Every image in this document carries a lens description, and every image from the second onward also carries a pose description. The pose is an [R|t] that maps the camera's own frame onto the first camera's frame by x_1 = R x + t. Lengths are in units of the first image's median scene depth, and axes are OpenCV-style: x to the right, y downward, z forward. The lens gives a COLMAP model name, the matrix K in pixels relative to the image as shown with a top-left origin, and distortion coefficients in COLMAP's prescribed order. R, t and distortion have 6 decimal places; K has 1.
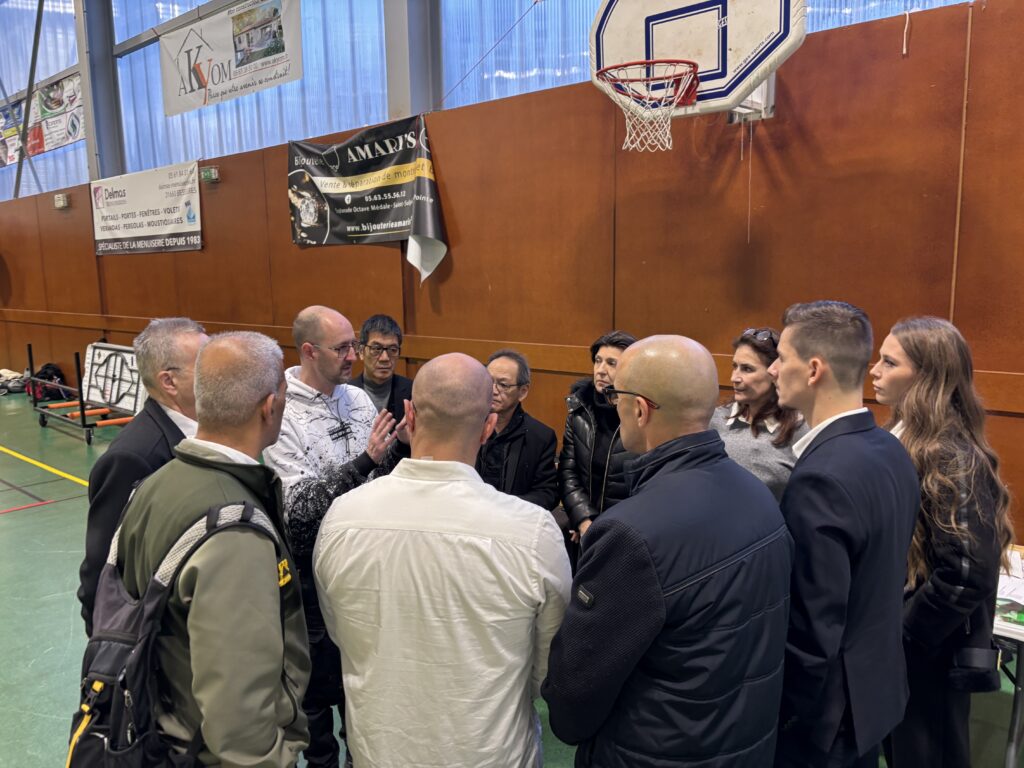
lens RADIAL K [[778.4, 0, 509.4], [0, 778.4, 382.0], [0, 0, 1]] dist [0.027019, -0.020296]
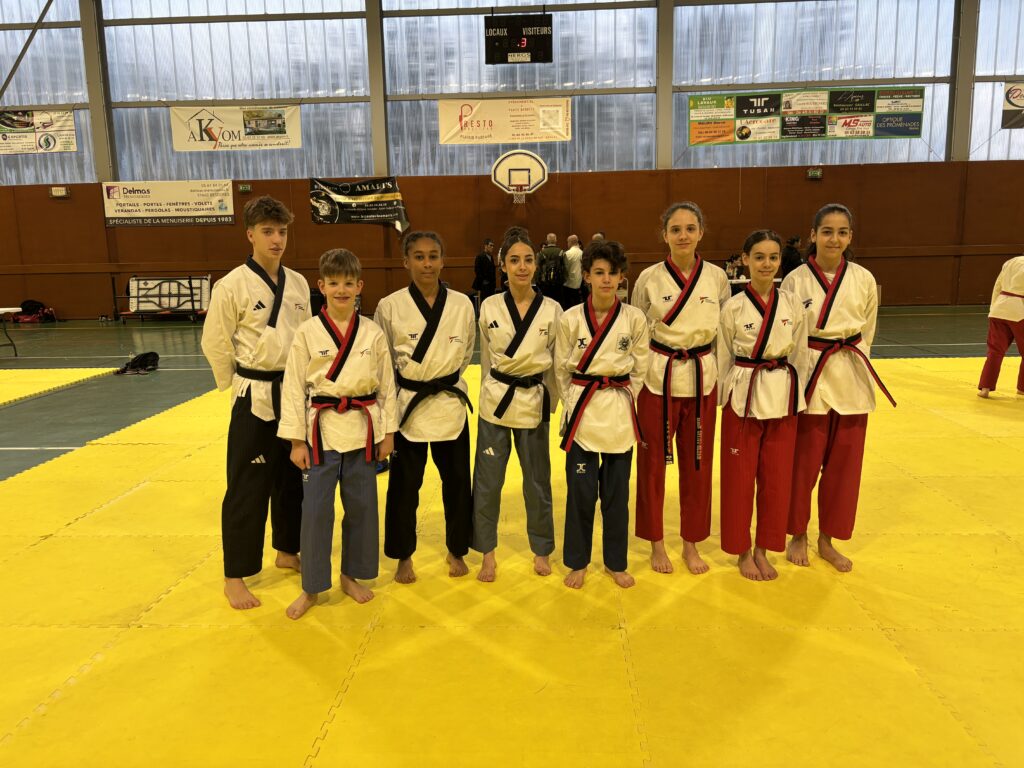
lens RADIAL K [[778.4, 0, 511.9], [0, 778.4, 385.0], [0, 0, 1]] dist [0.027019, -0.020296]
pose [[0.777278, -0.109653, 0.619528, -1.406546], [0.098696, 0.993755, 0.052063, 0.256036], [-0.621368, 0.020677, 0.783246, -1.247736]]
